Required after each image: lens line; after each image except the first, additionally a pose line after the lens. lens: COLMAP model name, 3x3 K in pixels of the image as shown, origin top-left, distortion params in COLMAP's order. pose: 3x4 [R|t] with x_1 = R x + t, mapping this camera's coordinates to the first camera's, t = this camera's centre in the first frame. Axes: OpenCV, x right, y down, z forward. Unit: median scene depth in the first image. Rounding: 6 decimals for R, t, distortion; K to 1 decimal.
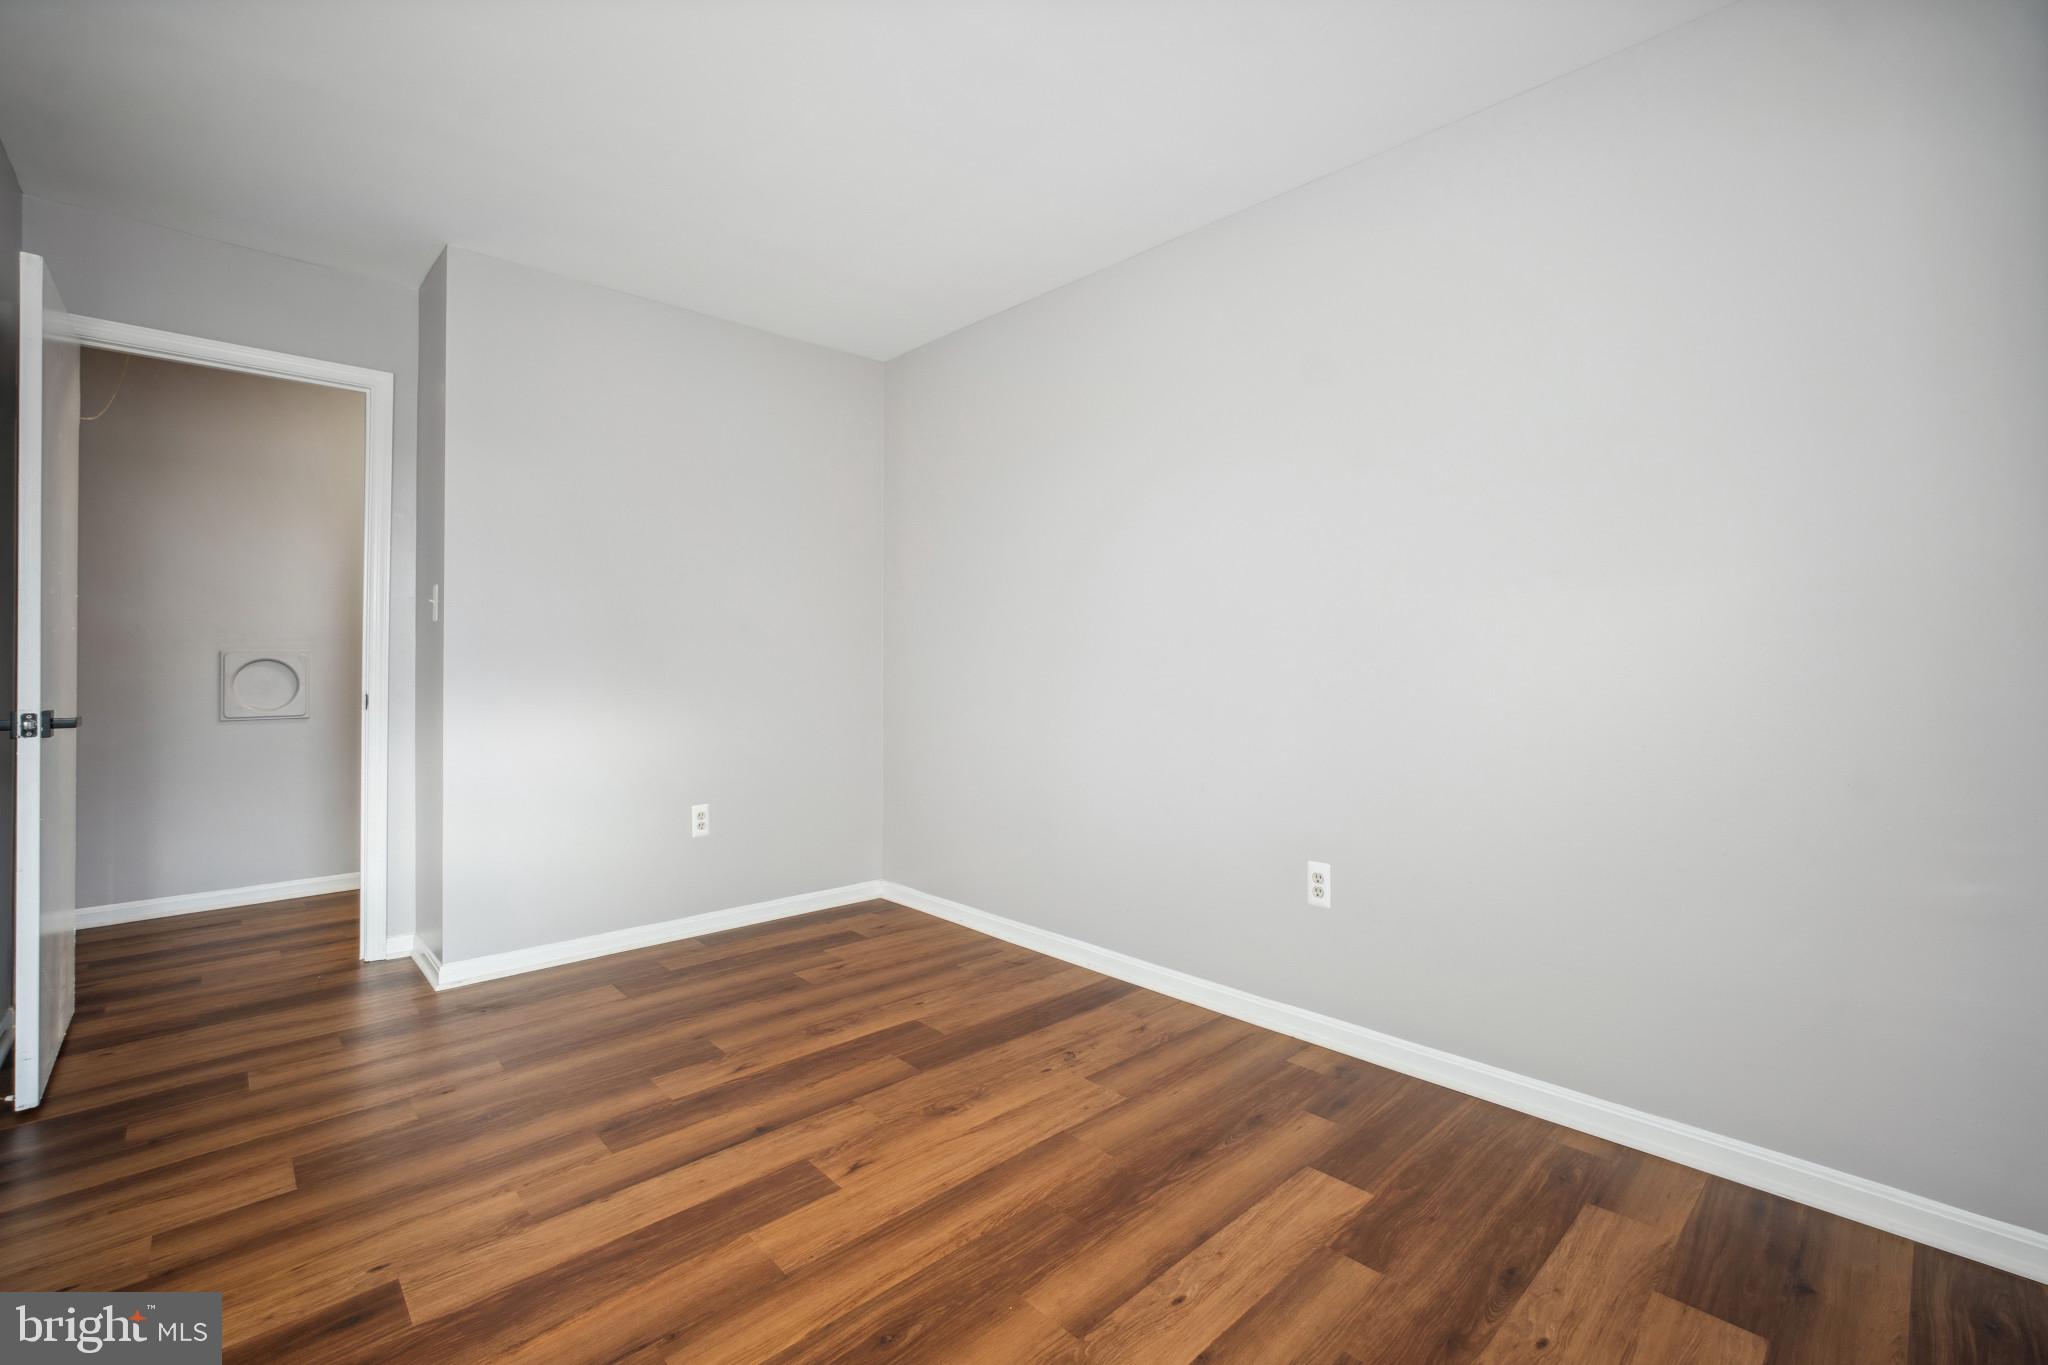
lens RADIAL K [[871.7, 0, 1030.4], [0, 871.7, 679.9], [0, 0, 1]] dist [-0.036786, 0.014166]
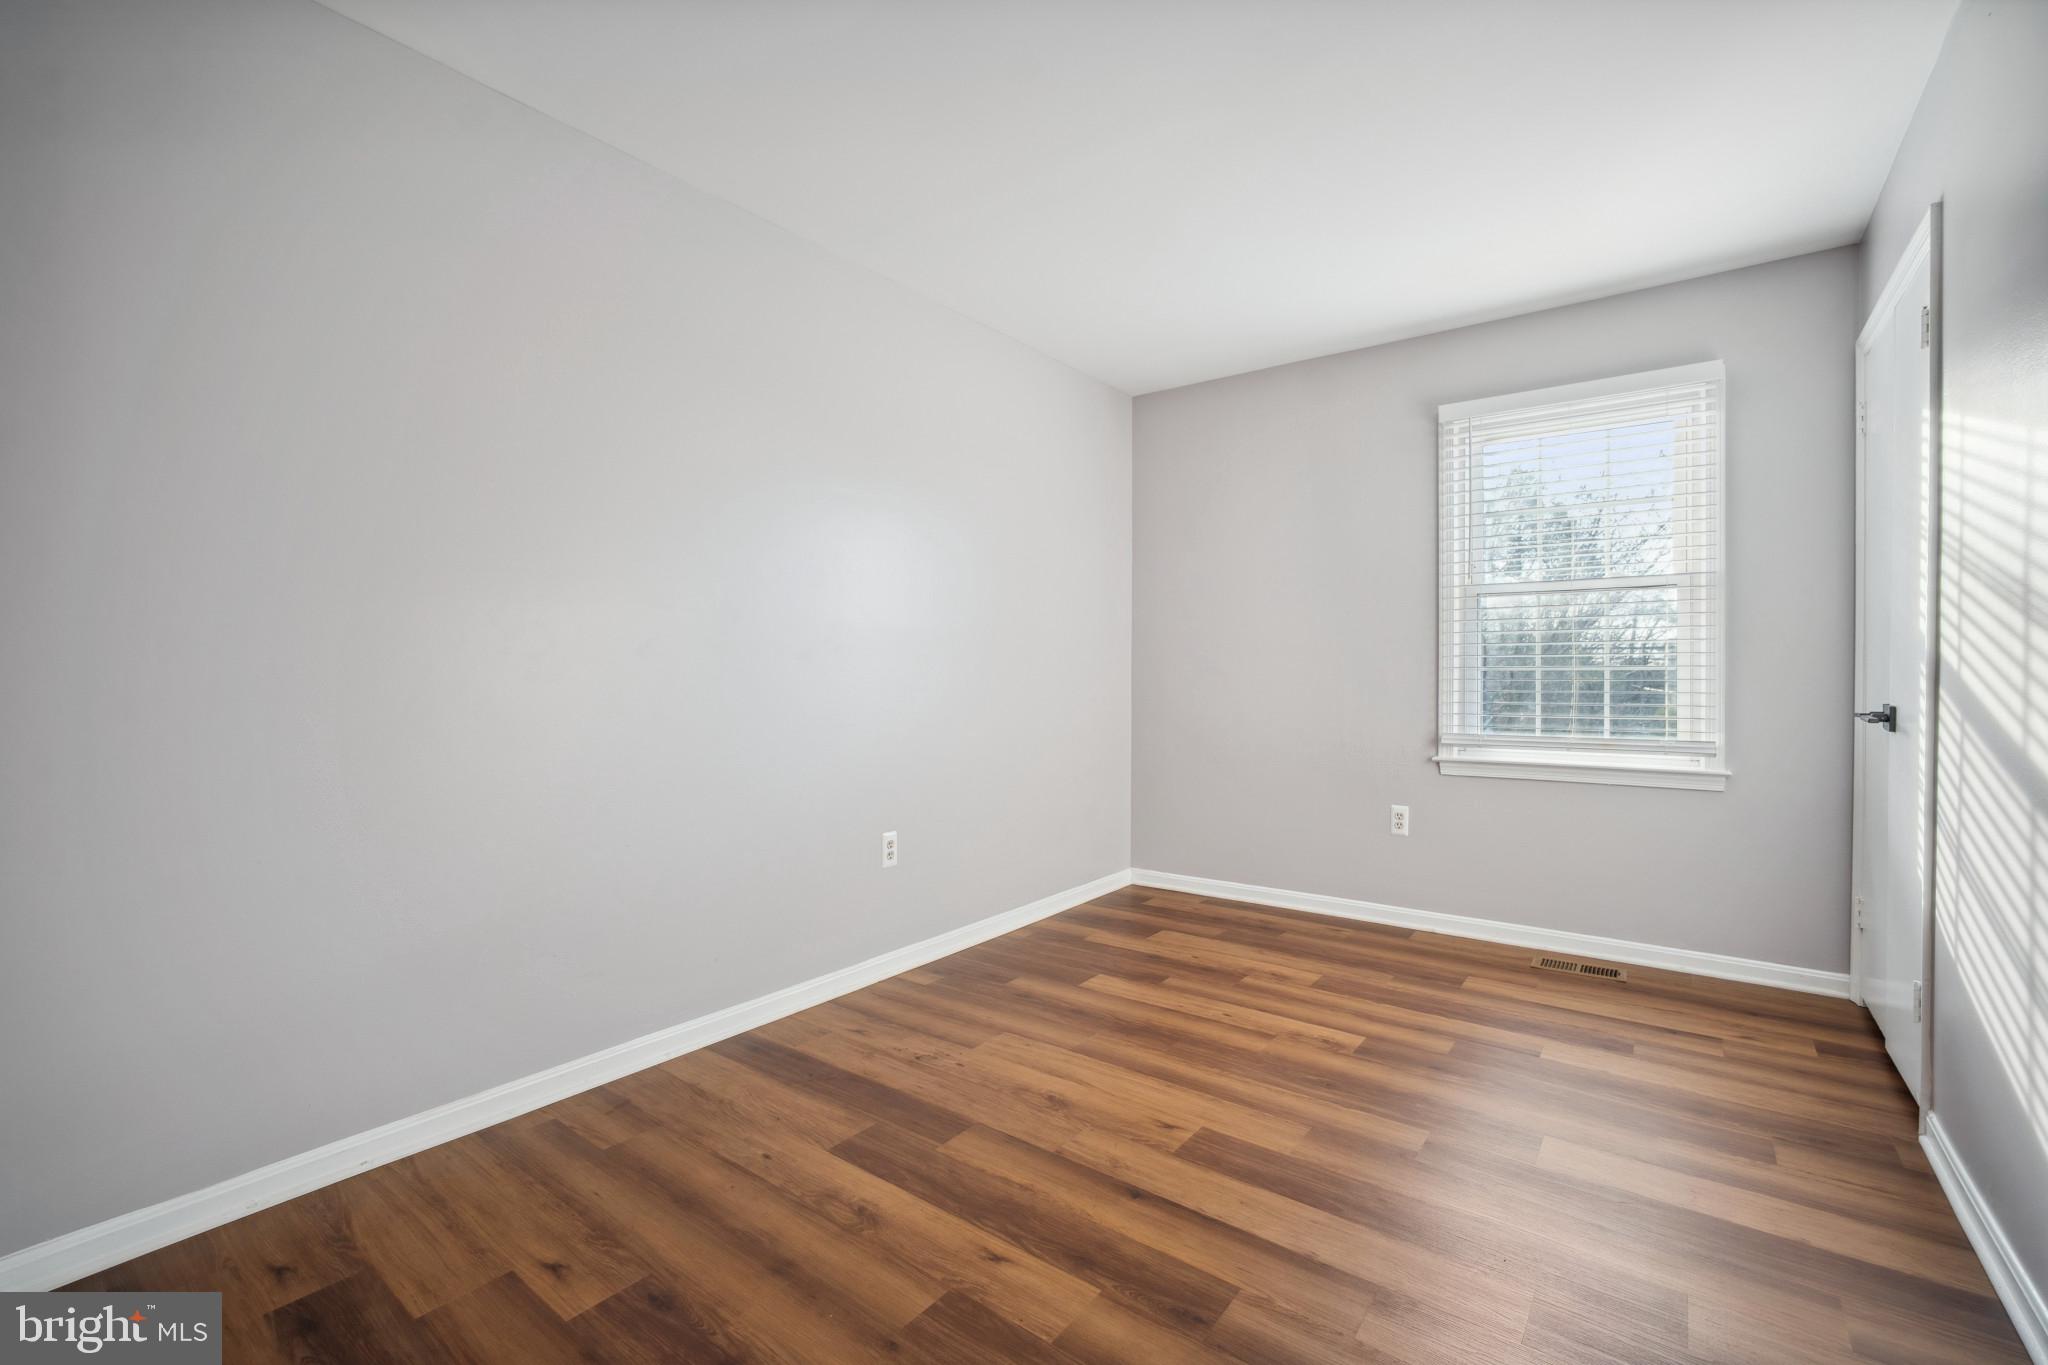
lens RADIAL K [[871.7, 0, 1030.4], [0, 871.7, 679.9], [0, 0, 1]] dist [-0.036786, 0.014166]
pose [[-0.153051, -0.006760, 0.988195, -1.032161], [0.017251, 0.999806, 0.009511, -0.016067], [-0.988068, 0.018503, -0.152904, 1.089109]]
